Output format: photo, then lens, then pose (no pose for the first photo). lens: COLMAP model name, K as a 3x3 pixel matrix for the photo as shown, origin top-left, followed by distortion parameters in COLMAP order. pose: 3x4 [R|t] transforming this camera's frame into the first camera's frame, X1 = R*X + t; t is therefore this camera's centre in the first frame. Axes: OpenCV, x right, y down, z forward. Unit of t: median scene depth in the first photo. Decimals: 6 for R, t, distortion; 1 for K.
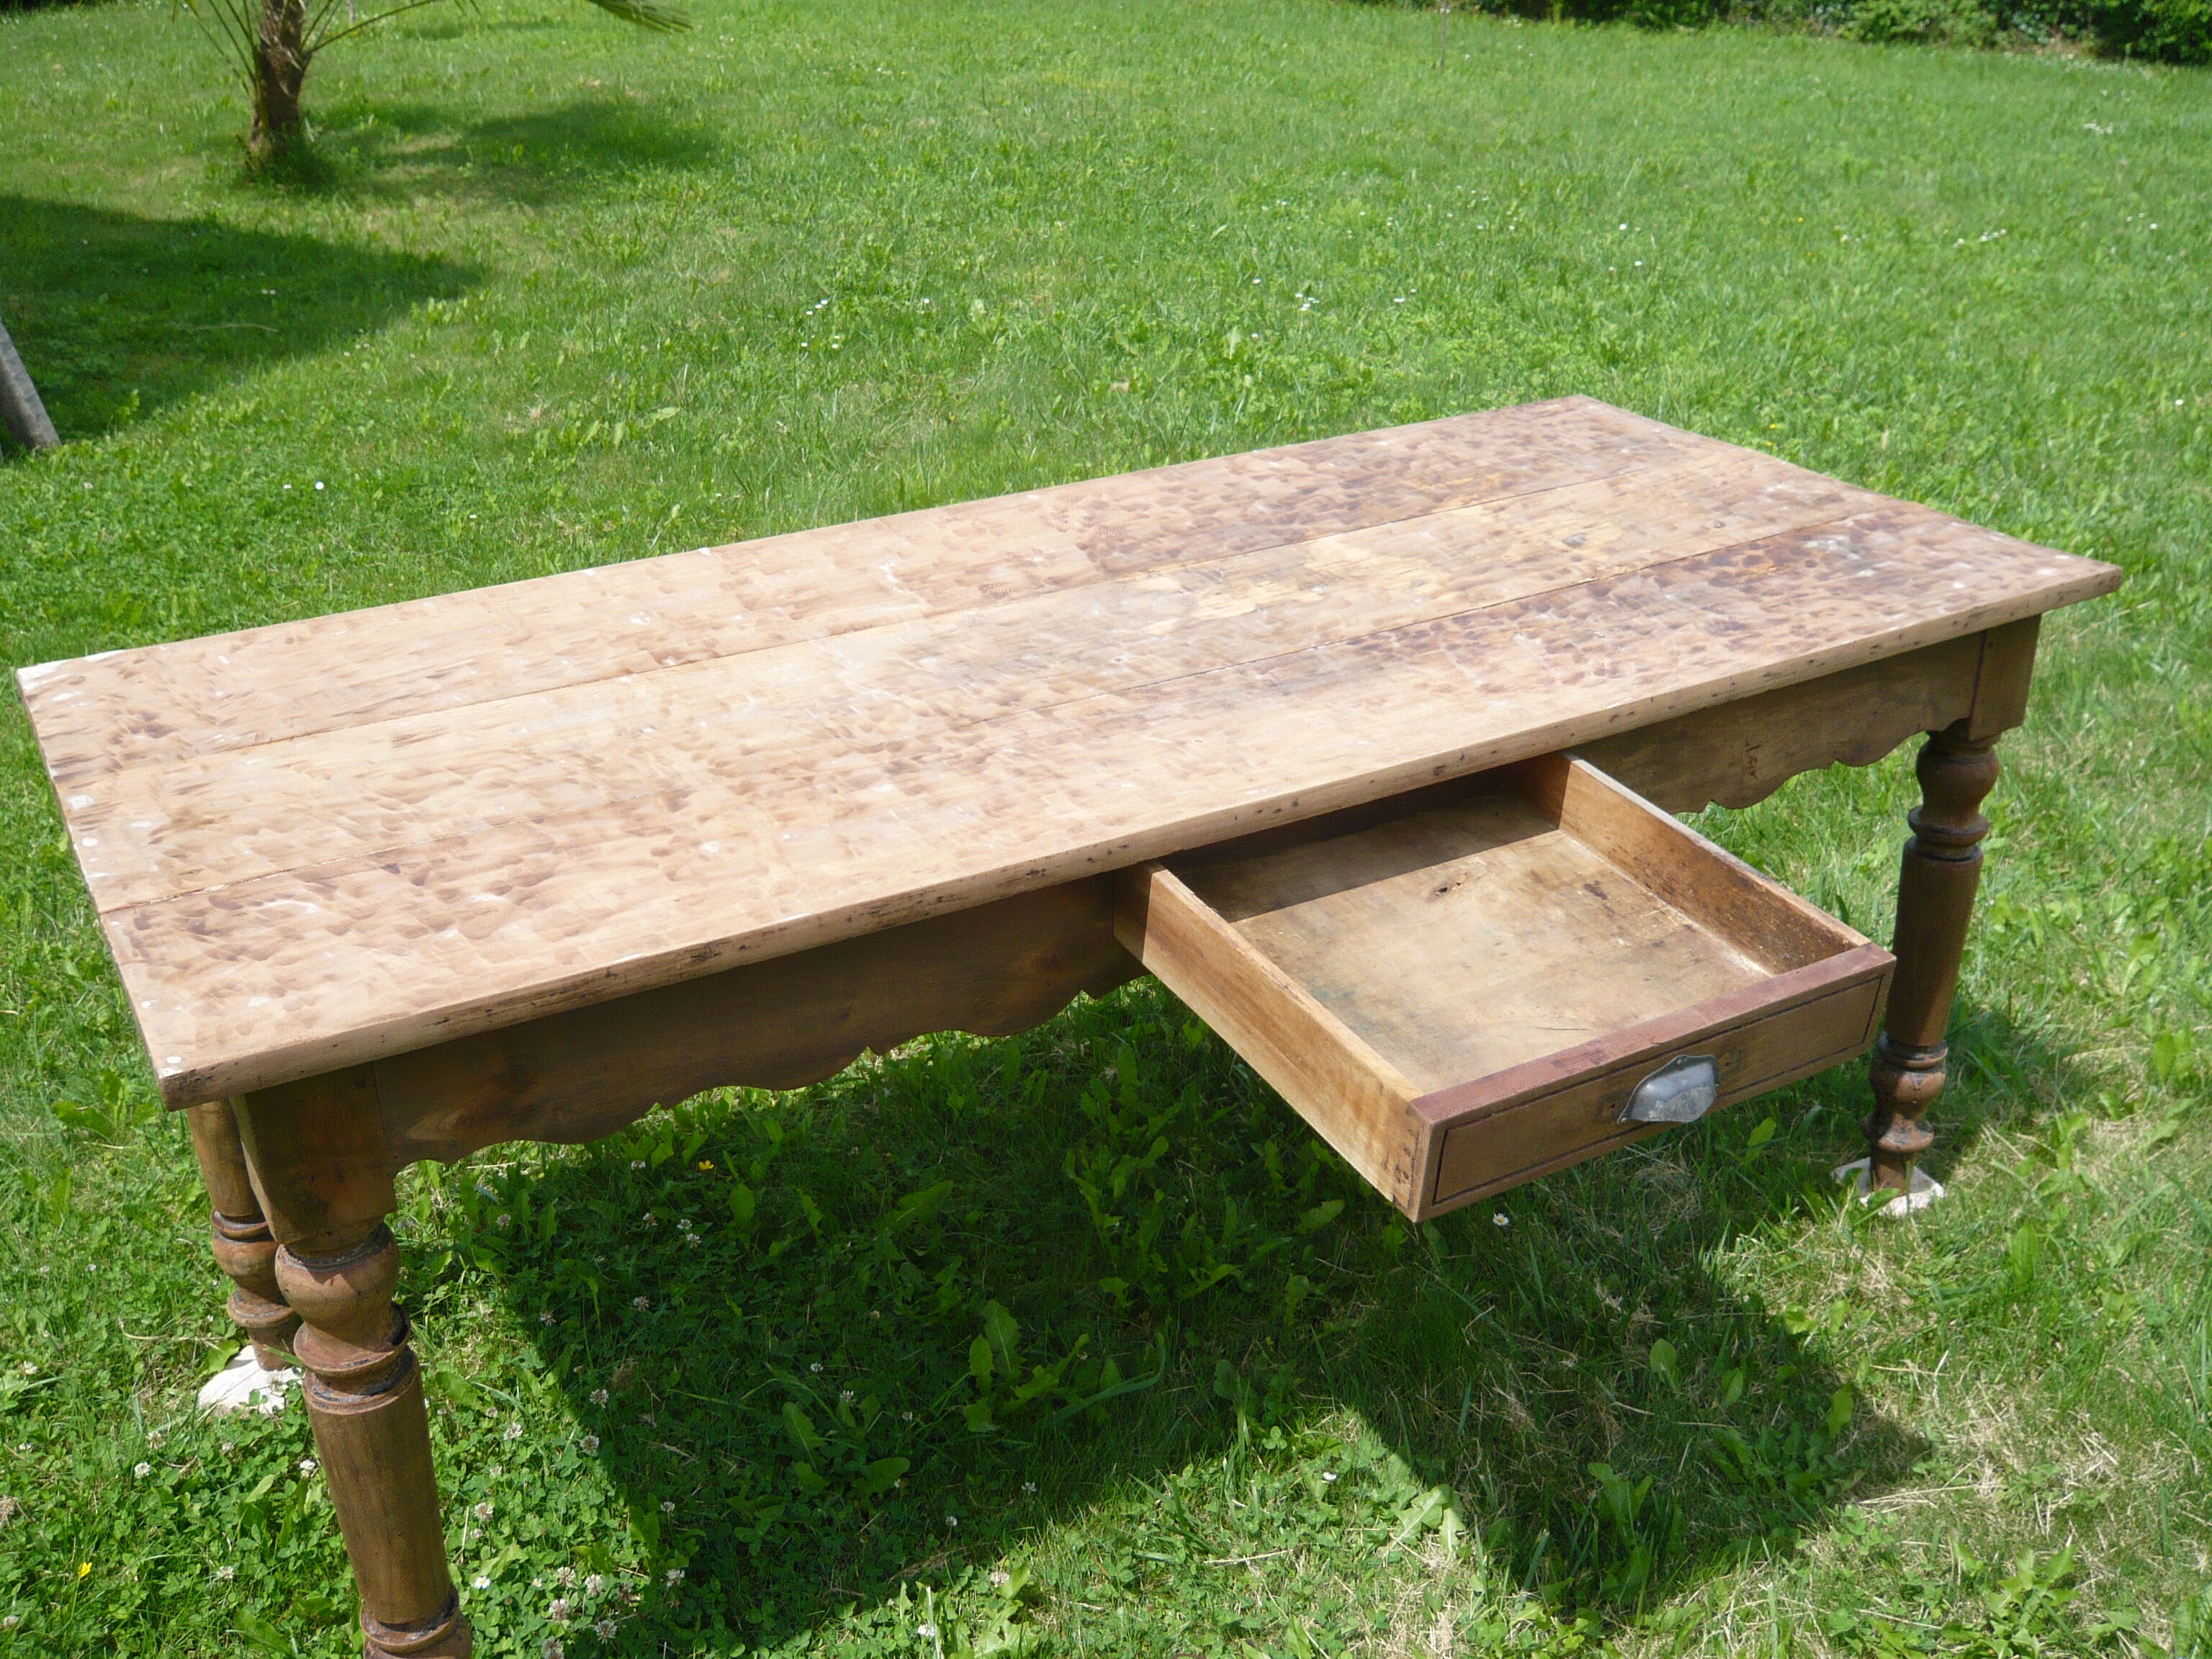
lens RADIAL K [[2211.9, 0, 1103.4], [0, 2211.9, 849.0], [0, 0, 1]] dist [-0.082946, 0.000000]
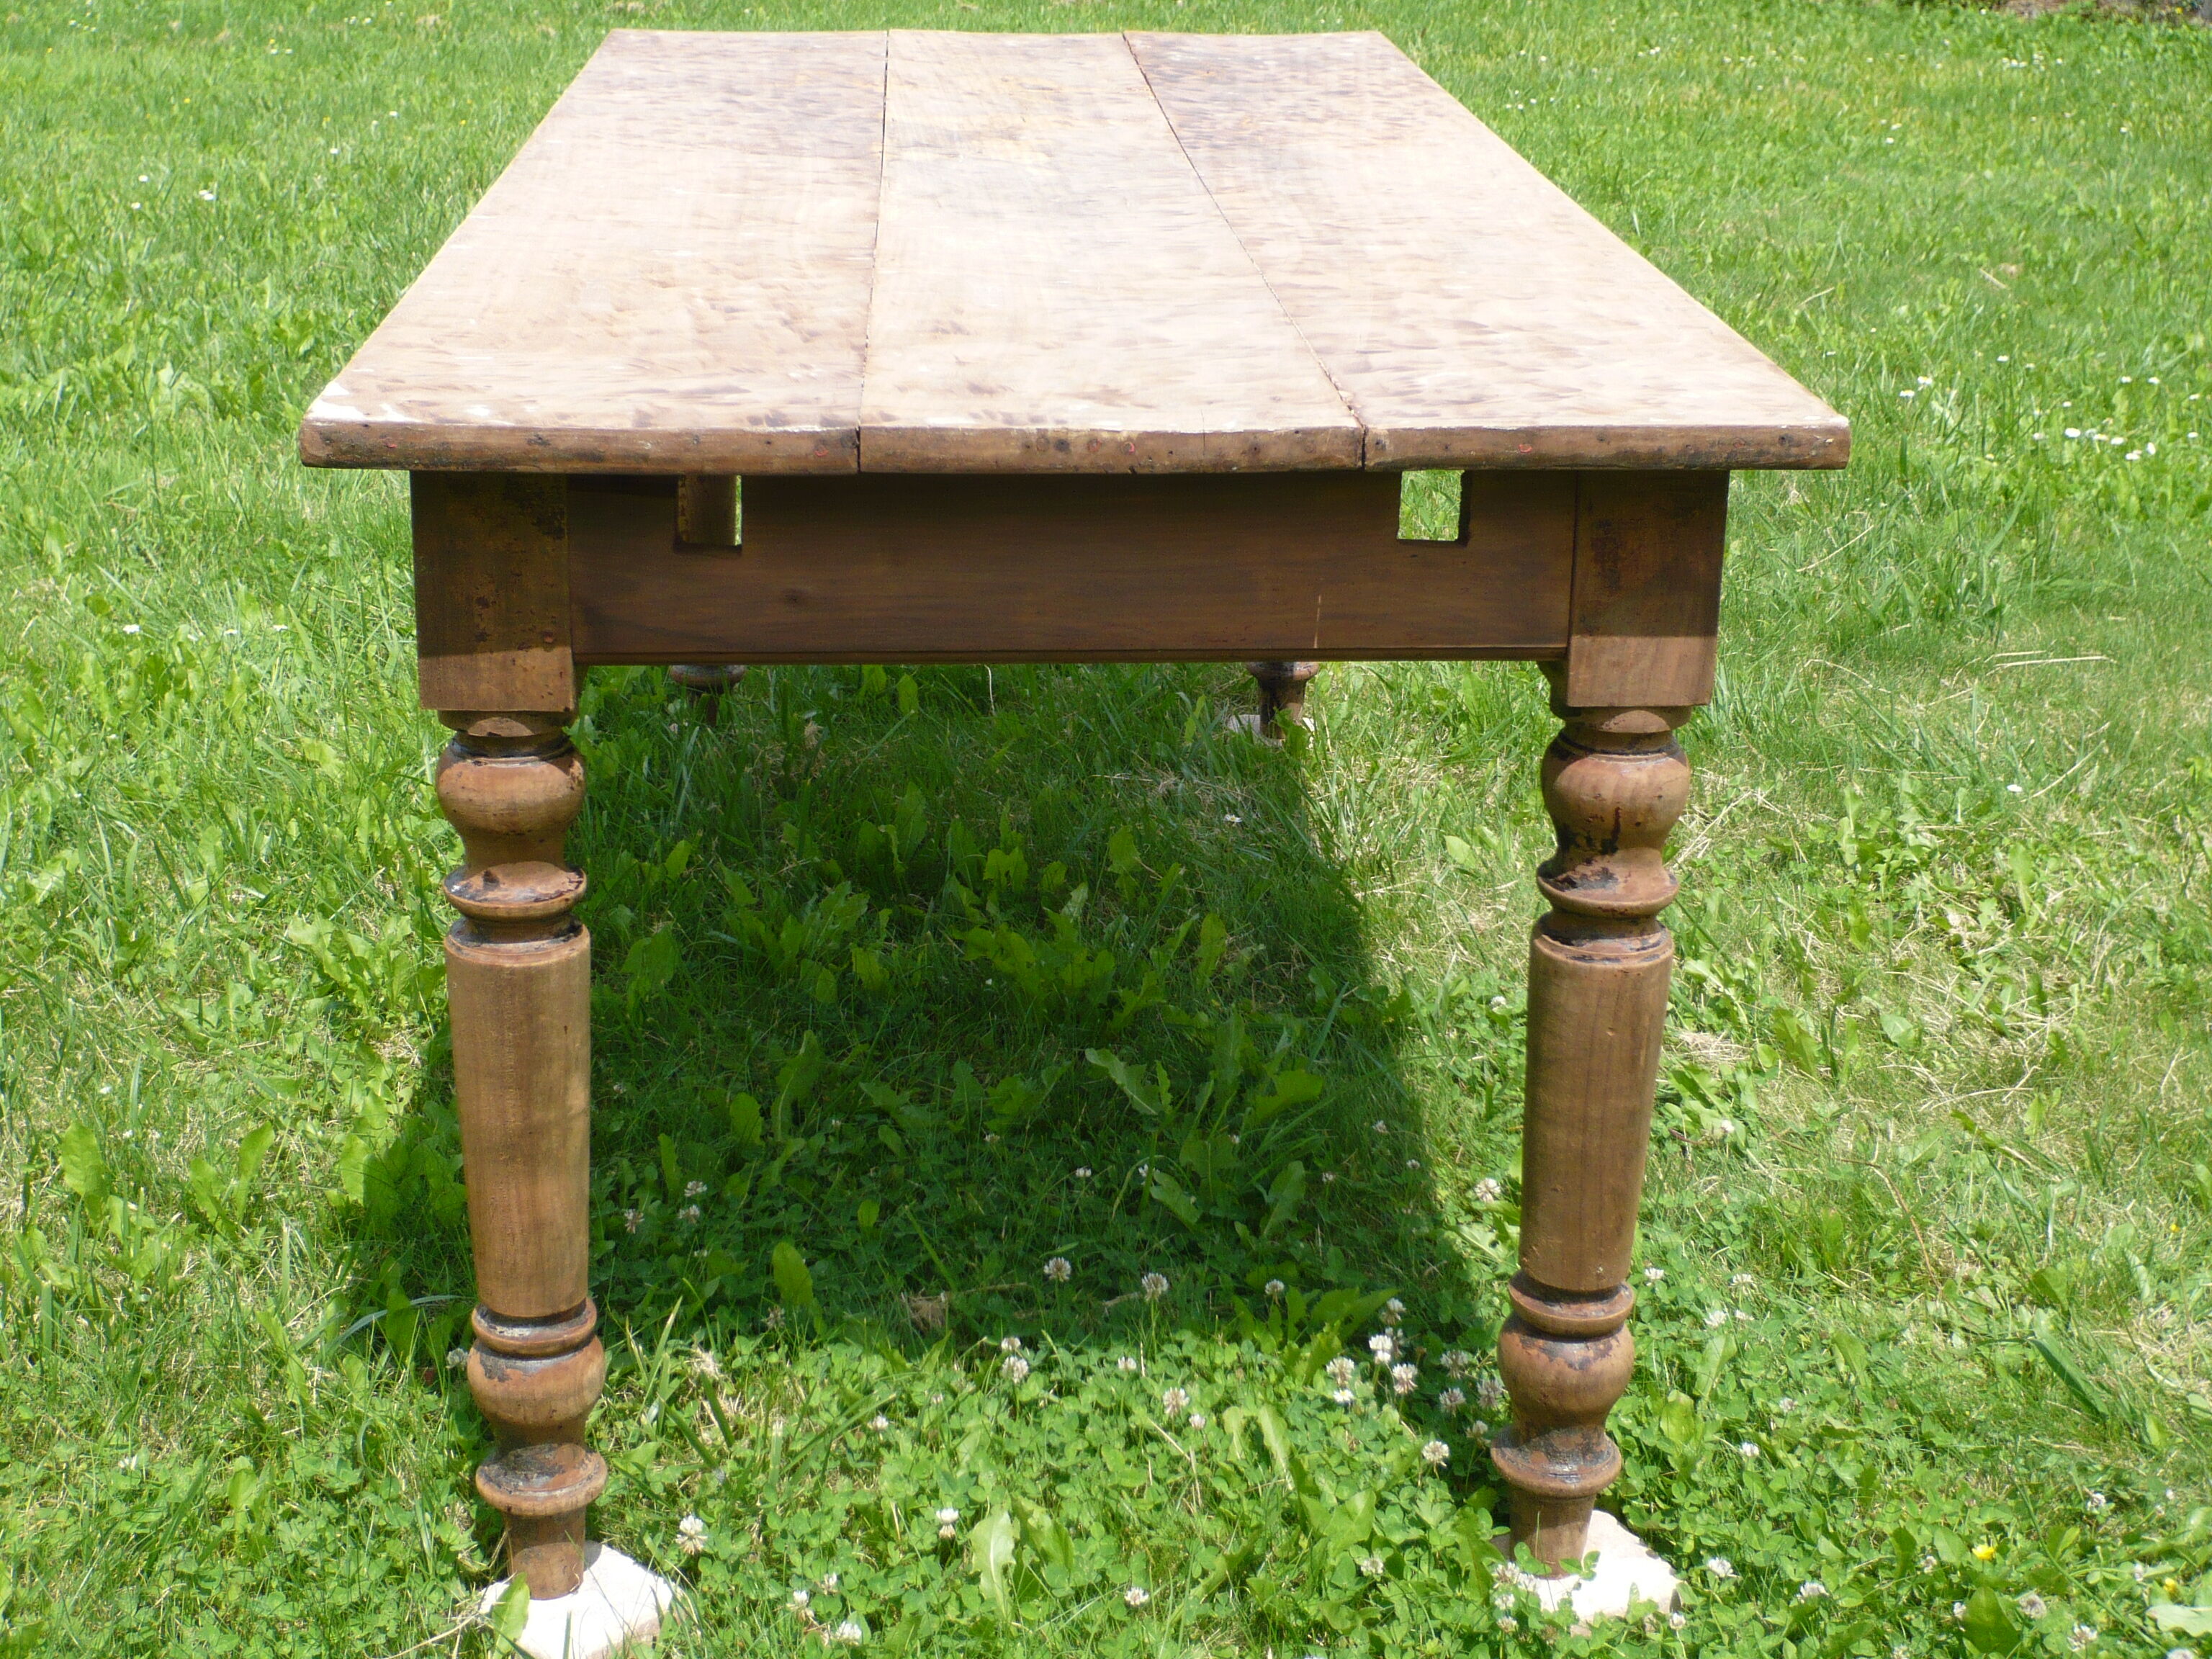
lens RADIAL K [[3240.9, 0, 1106.3], [0, 3240.9, 820.3], [0, 0, 1]] dist [-0.105235, 0.000000]
pose [[0.455786, -0.286756, 0.842633, -0.938012], [0.371470, 0.921580, 0.112692, -0.001451], [-0.808869, 0.261650, 0.526565, 0.337386]]
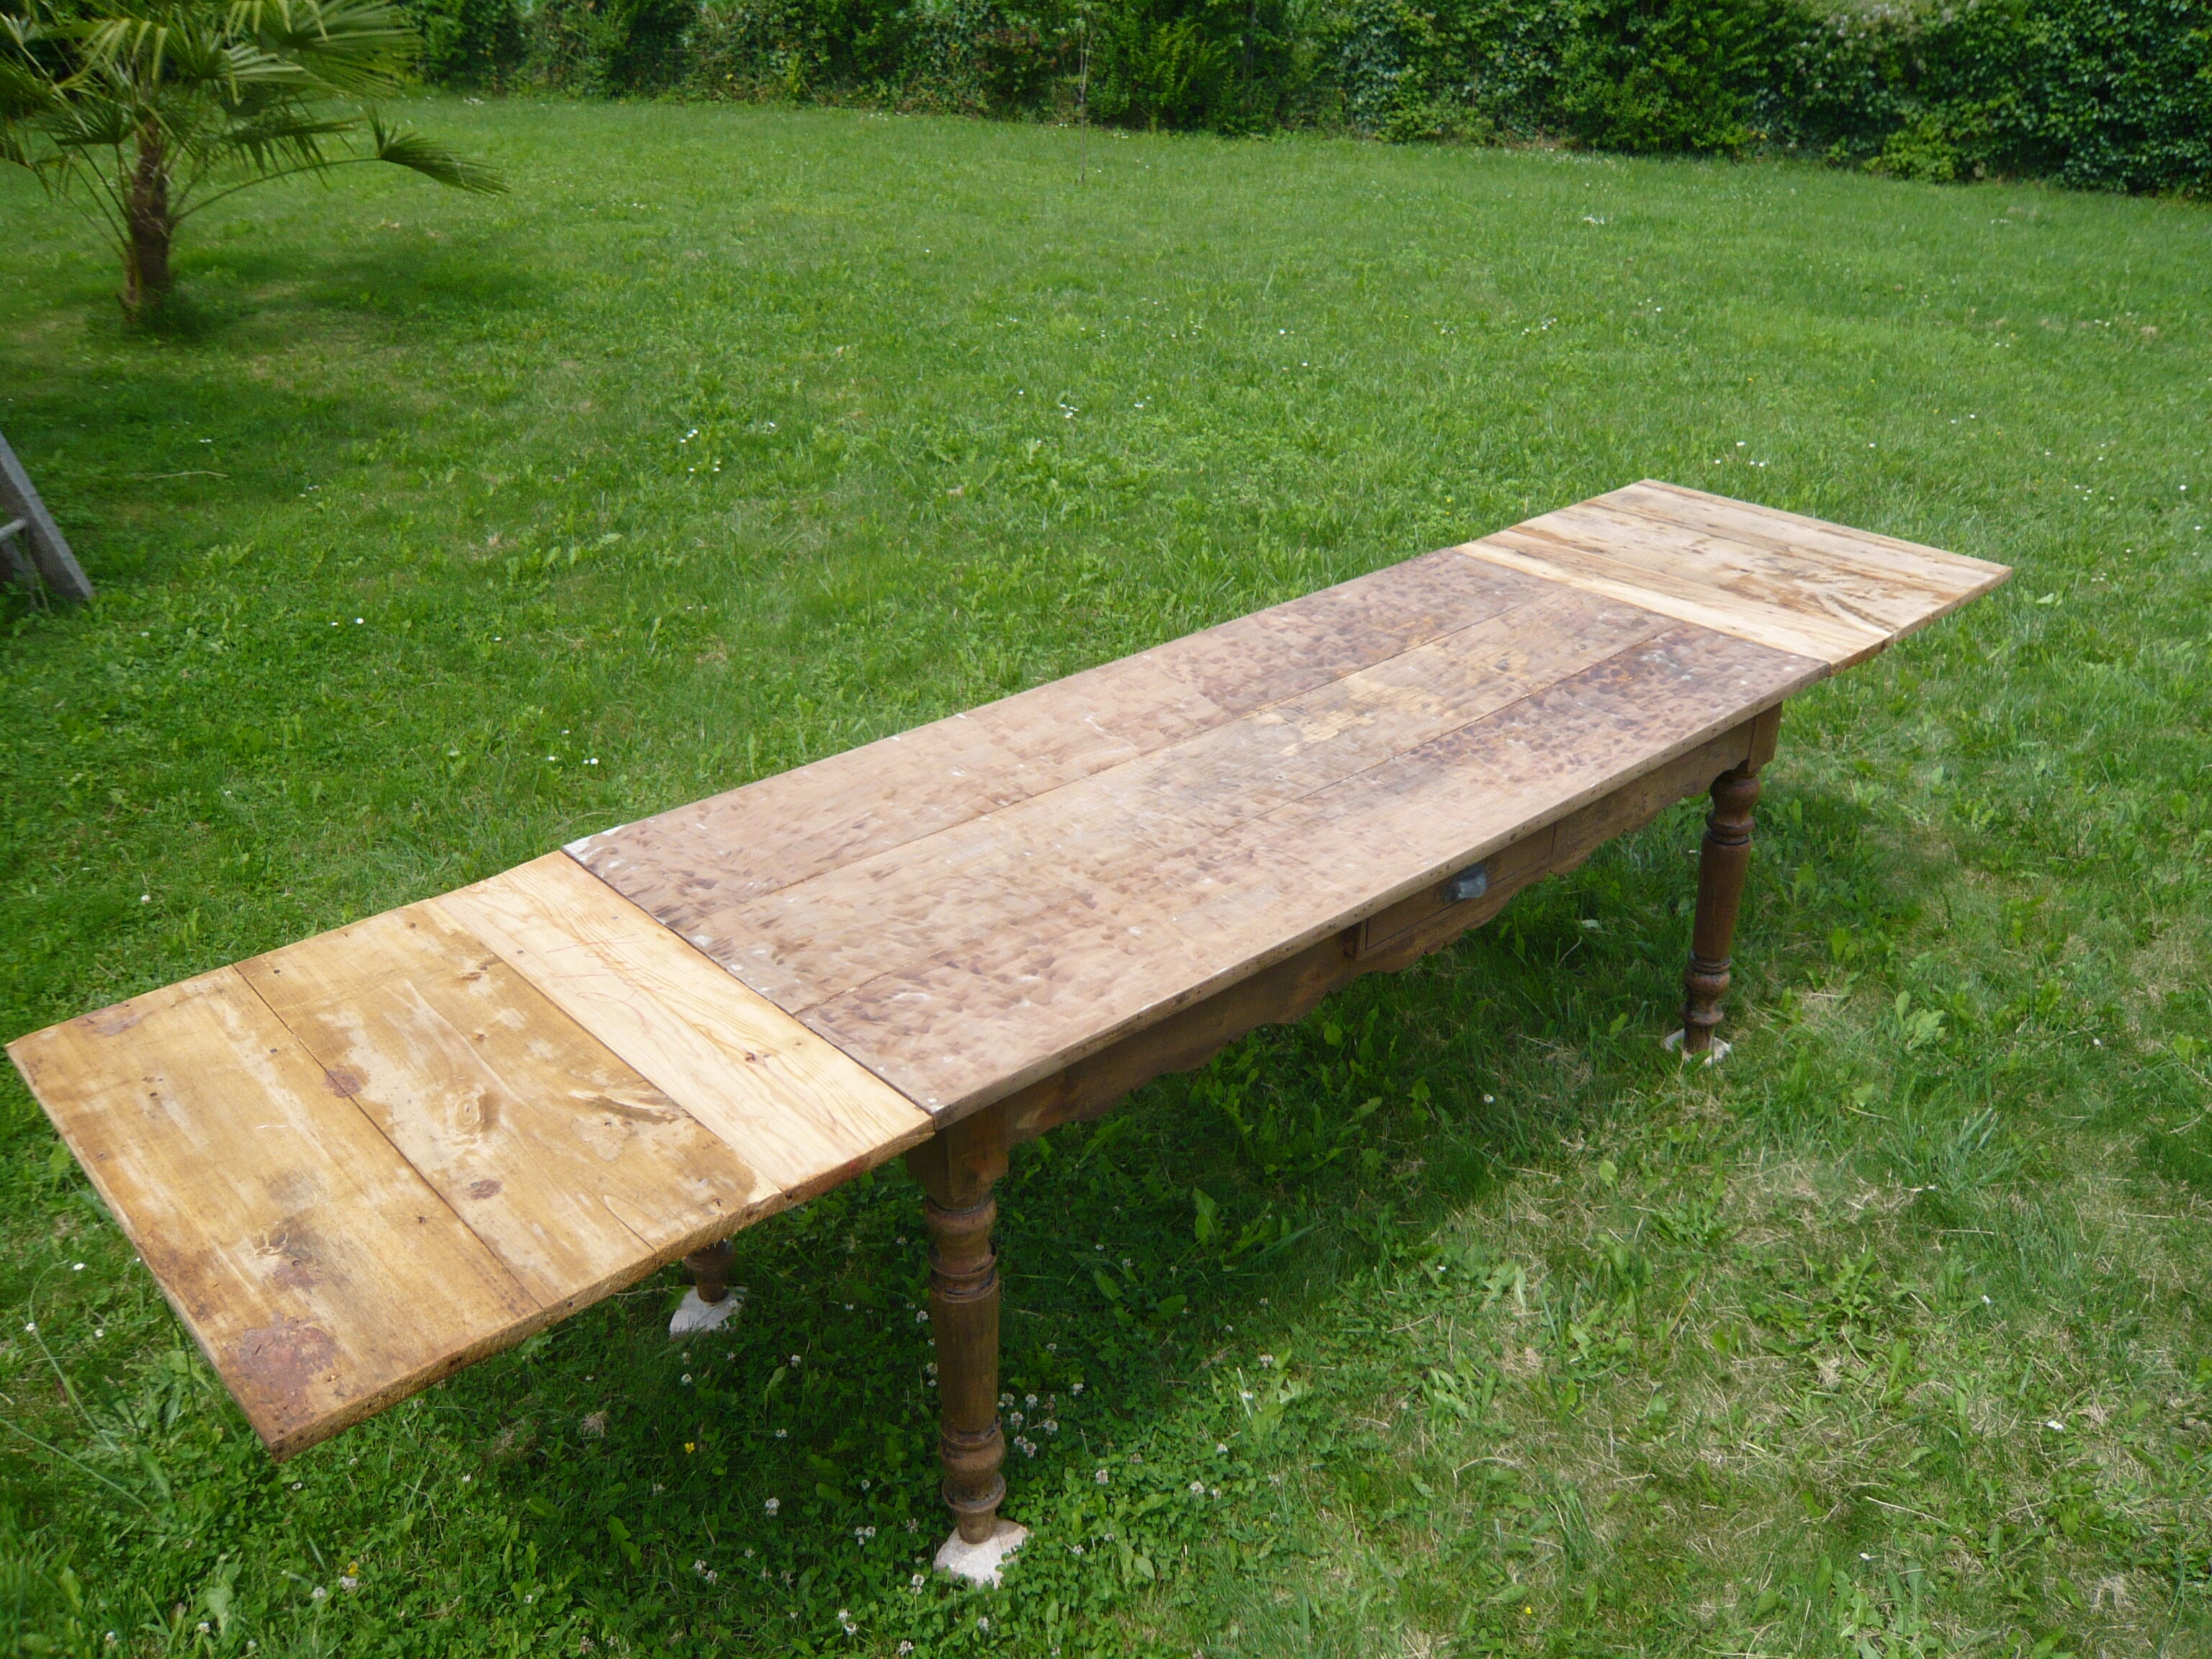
lens RADIAL K [[1889.6, 0, 1136.8], [0, 1889.6, 819.1], [0, 0, 1]] dist [-0.078580, 0.015029]
pose [[0.975476, -0.088913, 0.201350, -0.308763], [0.086588, 0.996037, 0.020341, -0.076618], [-0.202361, -0.002408, 0.979308, -0.259420]]
